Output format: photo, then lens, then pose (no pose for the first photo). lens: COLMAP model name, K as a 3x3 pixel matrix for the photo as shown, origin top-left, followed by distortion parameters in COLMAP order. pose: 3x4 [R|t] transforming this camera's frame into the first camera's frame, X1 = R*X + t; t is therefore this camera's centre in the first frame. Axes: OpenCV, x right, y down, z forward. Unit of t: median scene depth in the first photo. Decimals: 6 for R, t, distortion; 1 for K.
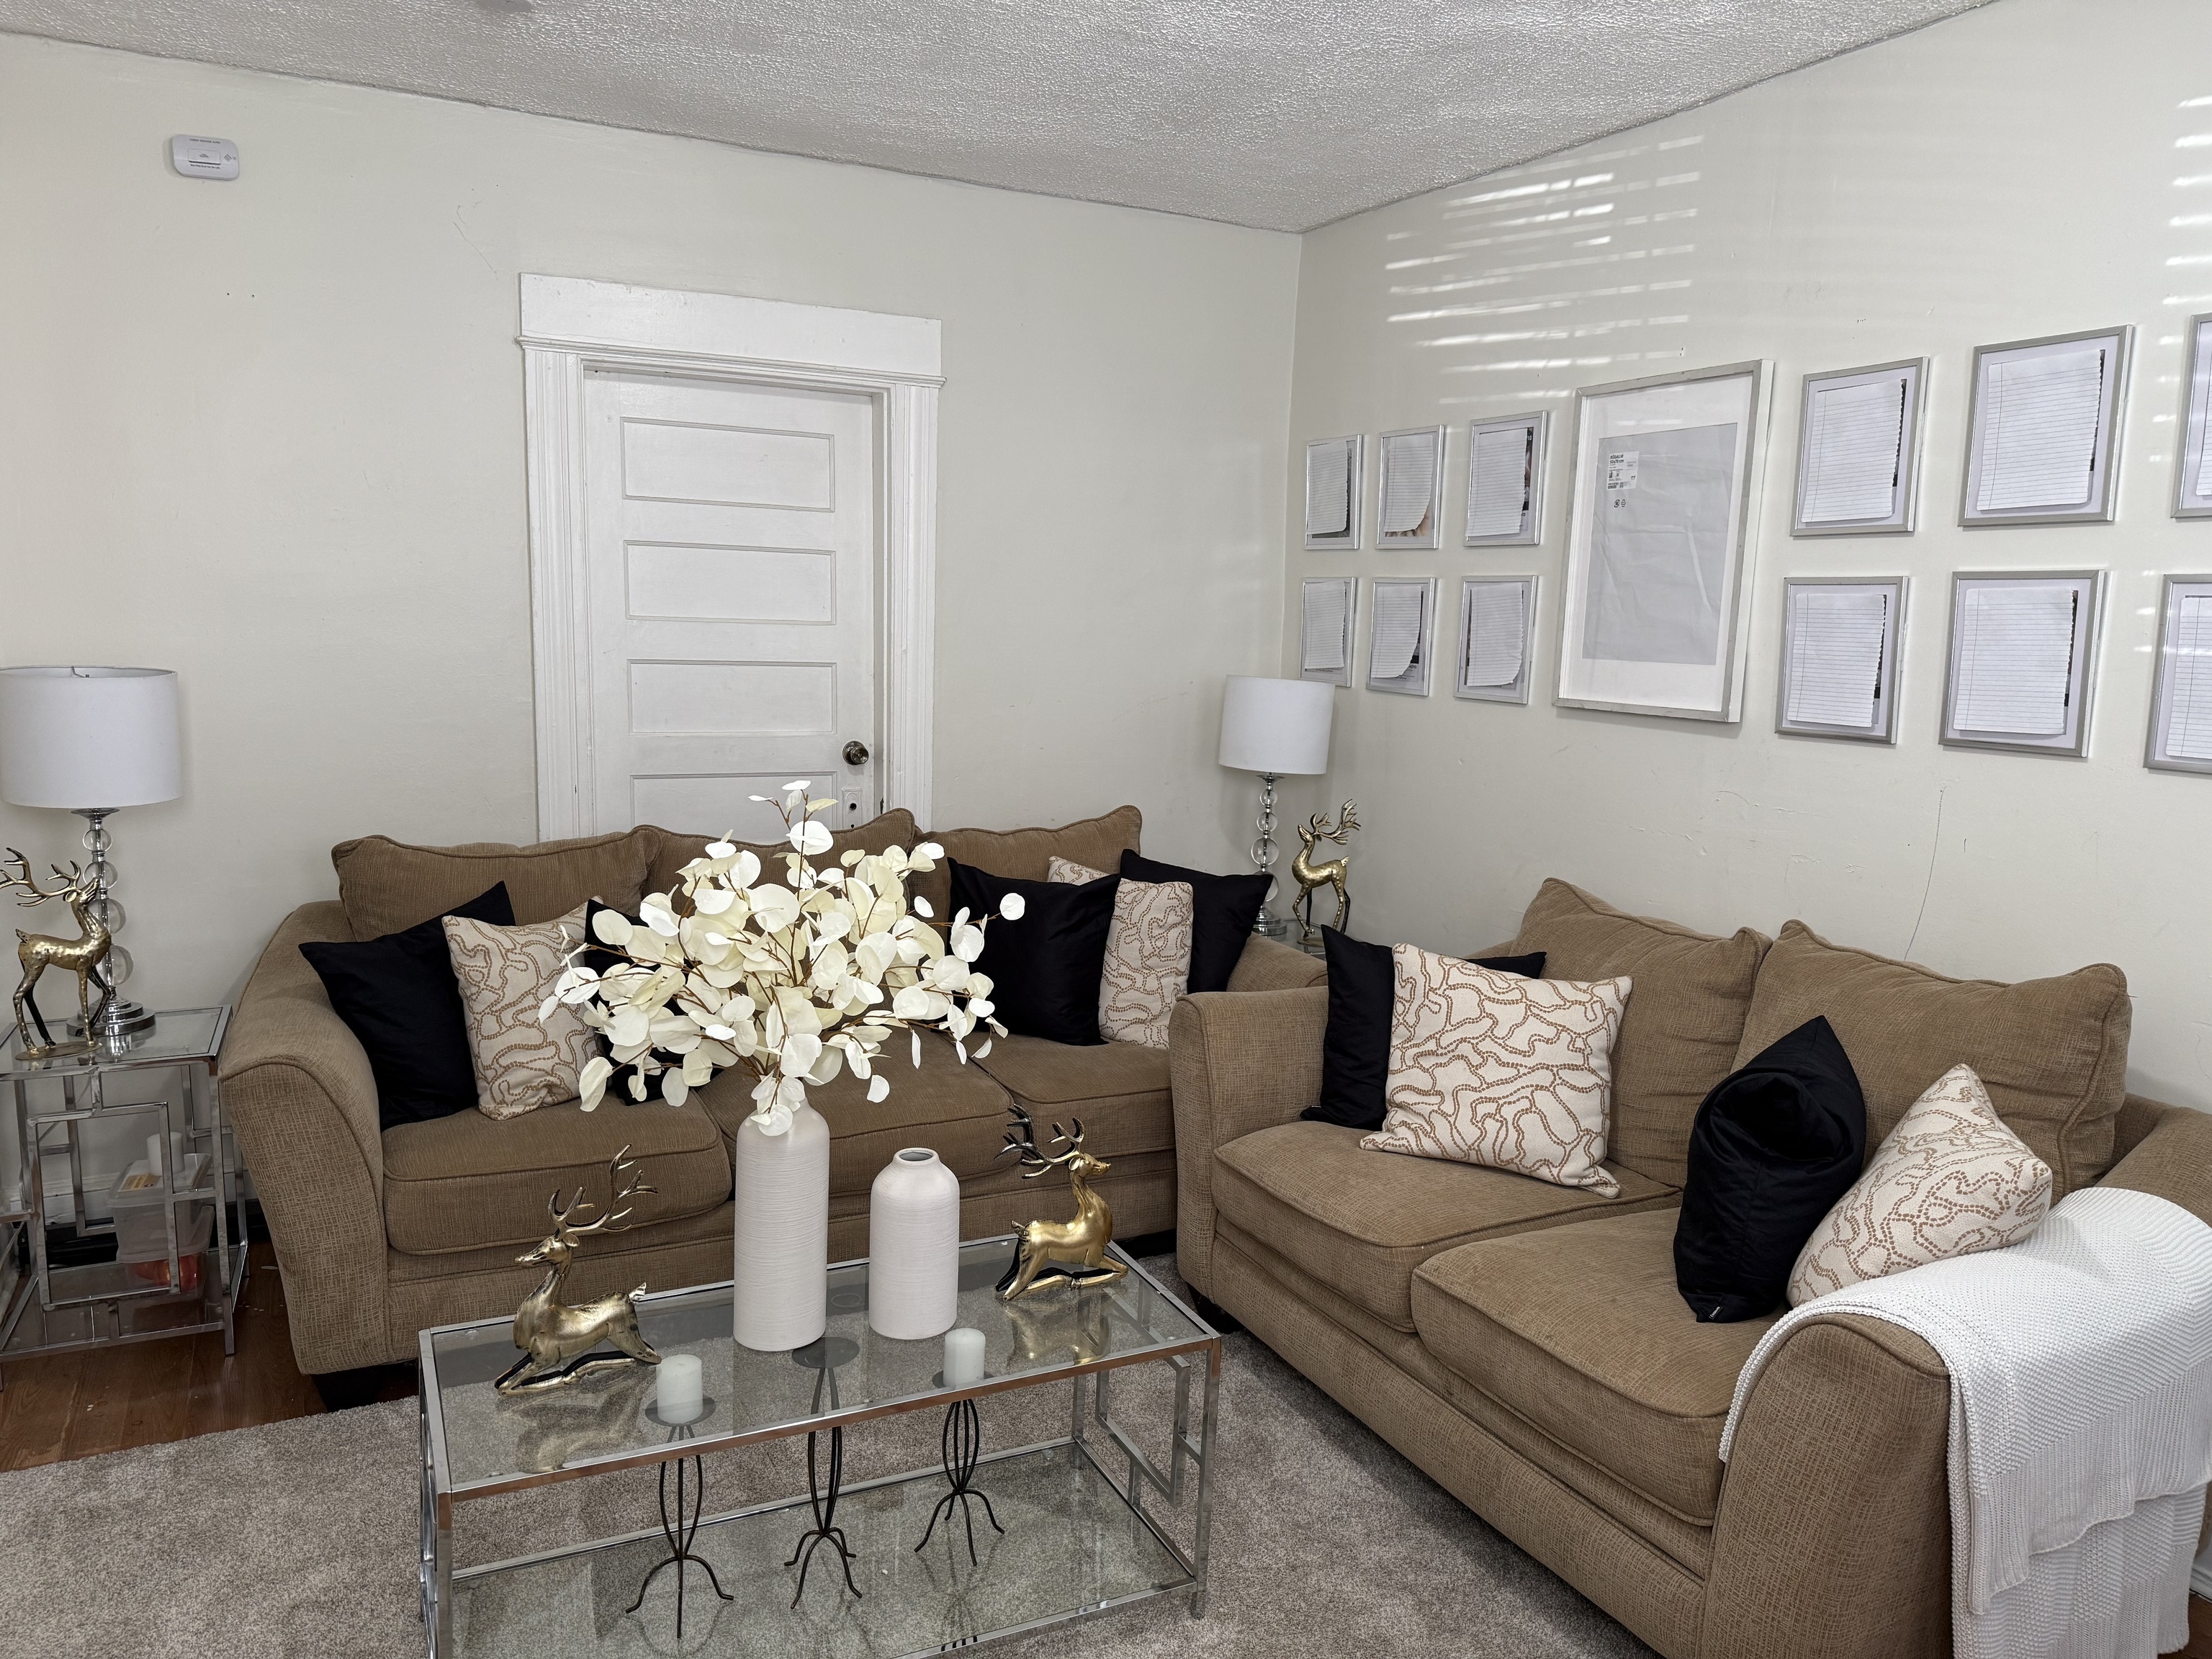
lens RADIAL K [[1528.3, 0, 1105.8], [0, 1528.3, 835.4], [0, 0, 1]] dist [0.028230, -0.053823]
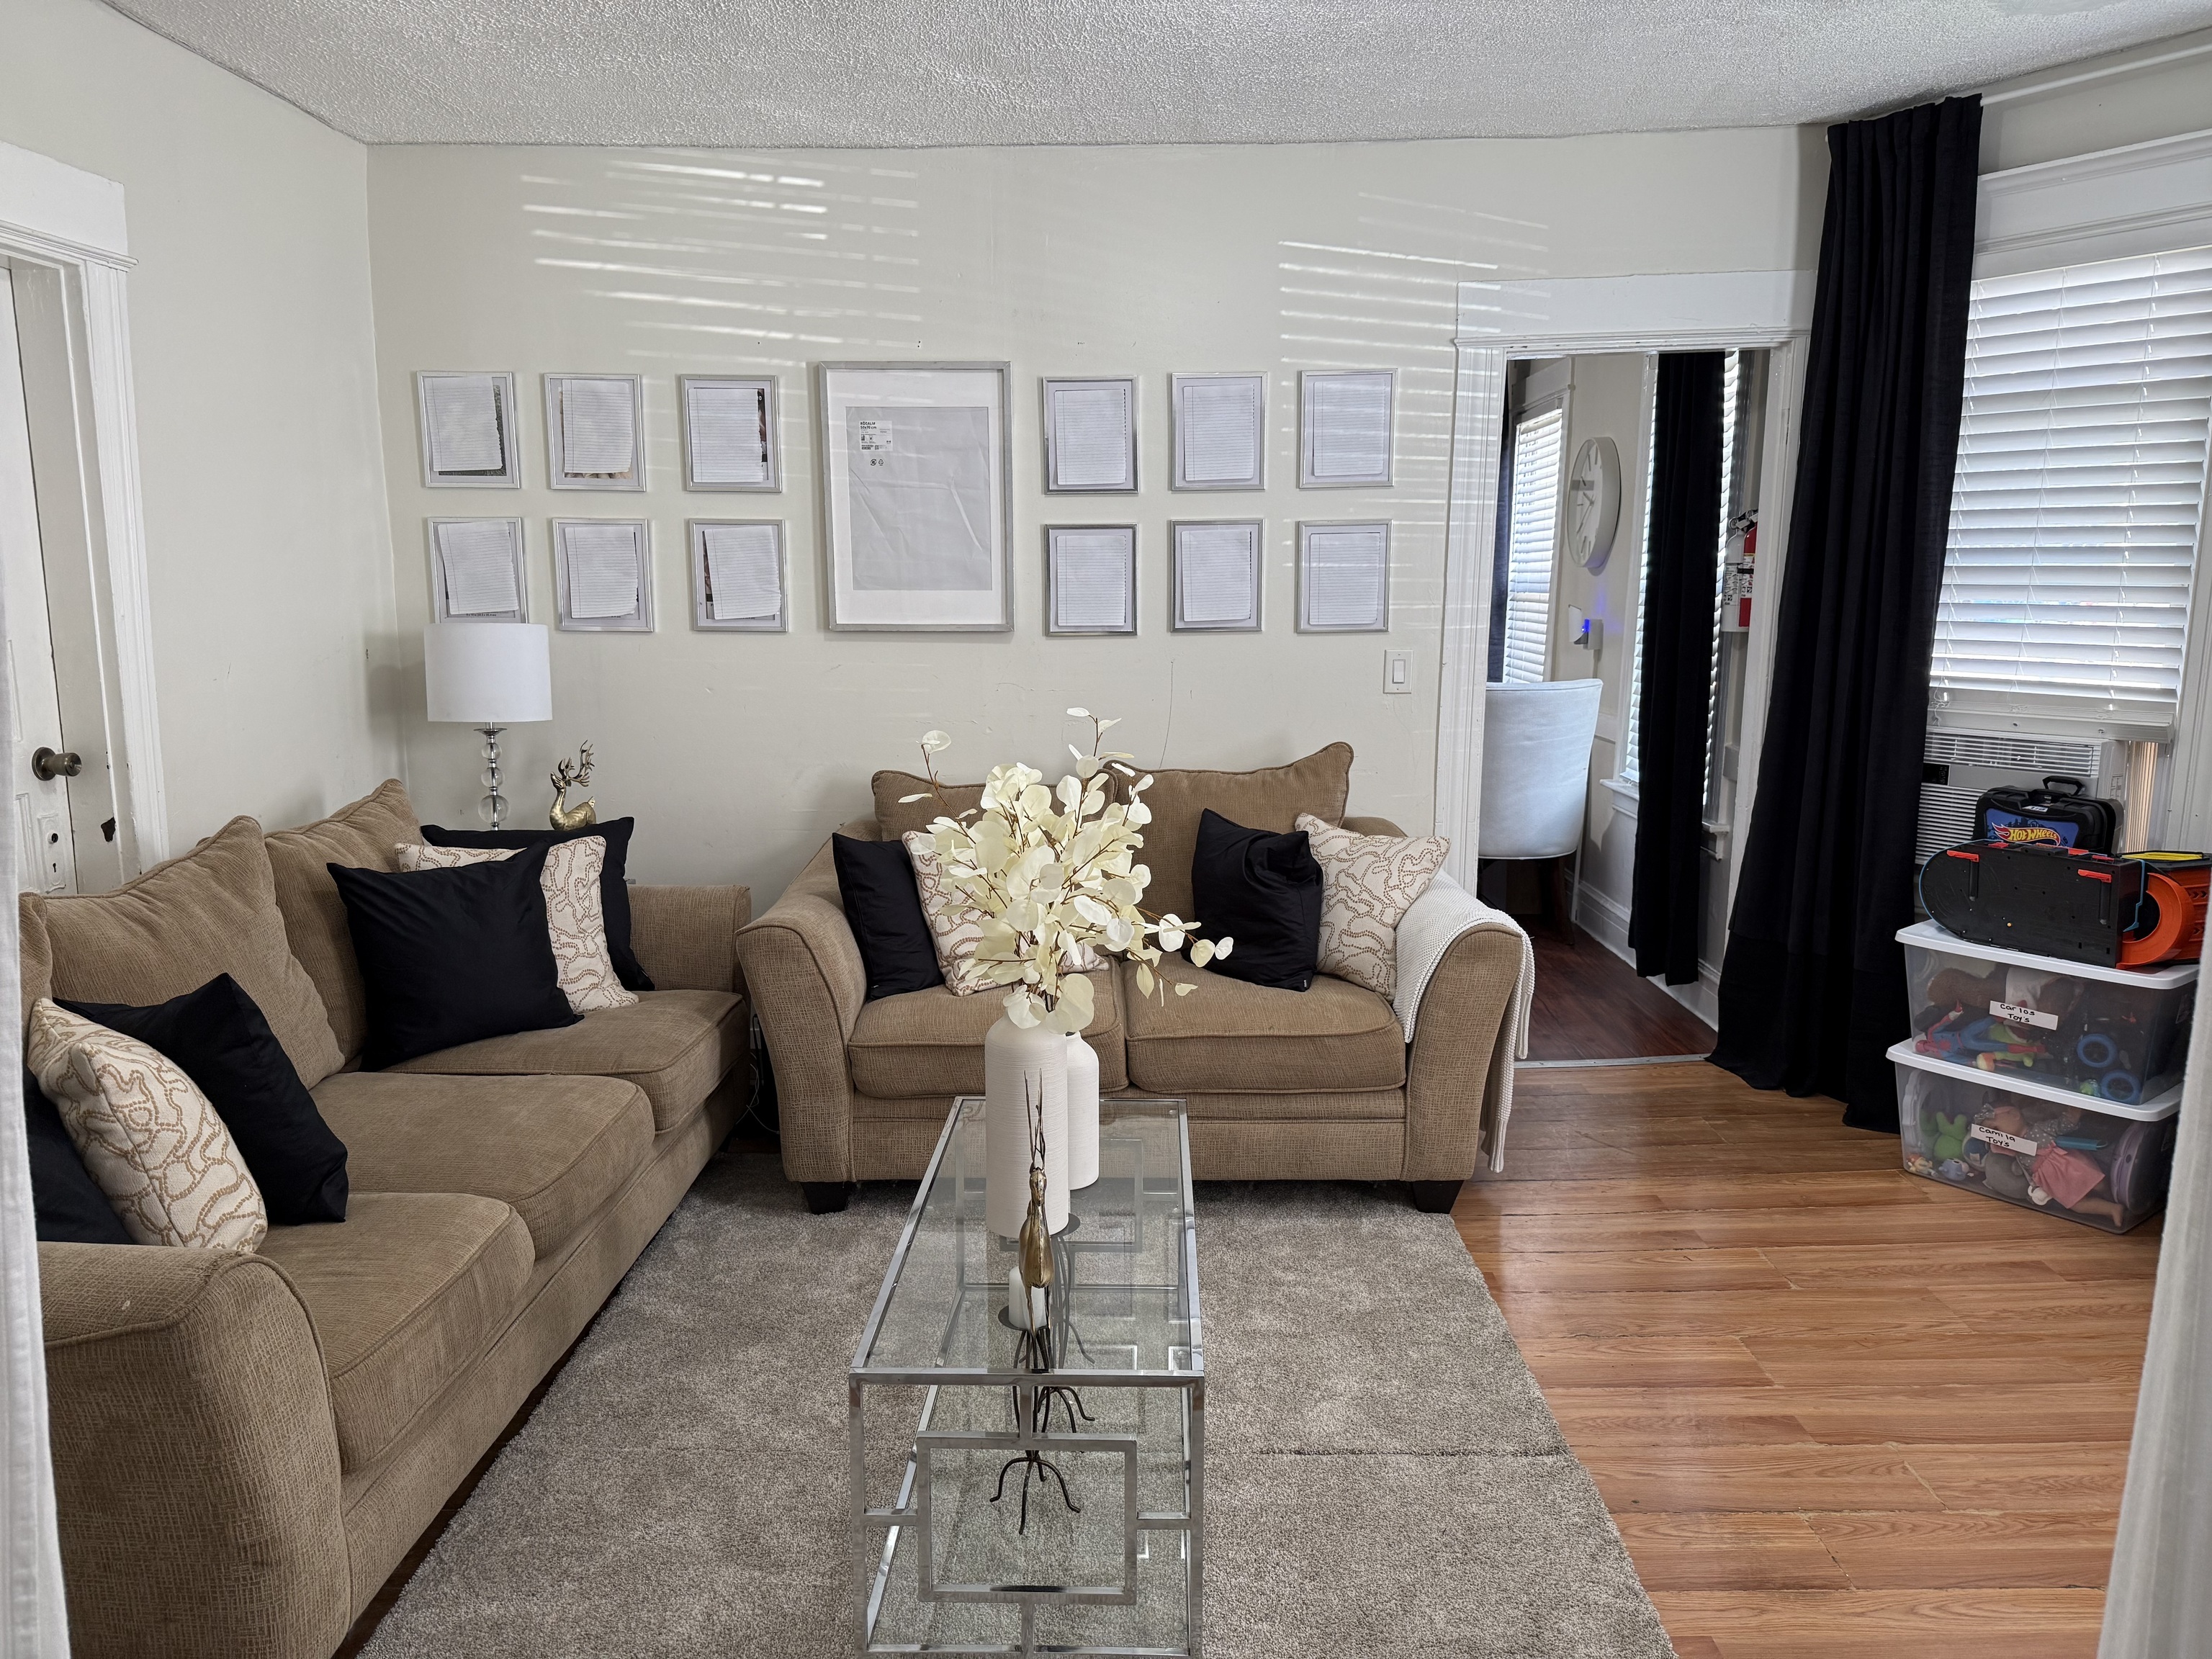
lens RADIAL K [[1528.3, 0, 1109.1], [0, 1528.3, 846.9], [0, 0, 1]] dist [0.028230, -0.053823]
pose [[0.459918, -0.182642, 0.868975, -0.718850], [0.146518, 0.980813, 0.128601, -0.044927], [-0.875790, 0.068174, 0.477854, 0.274973]]
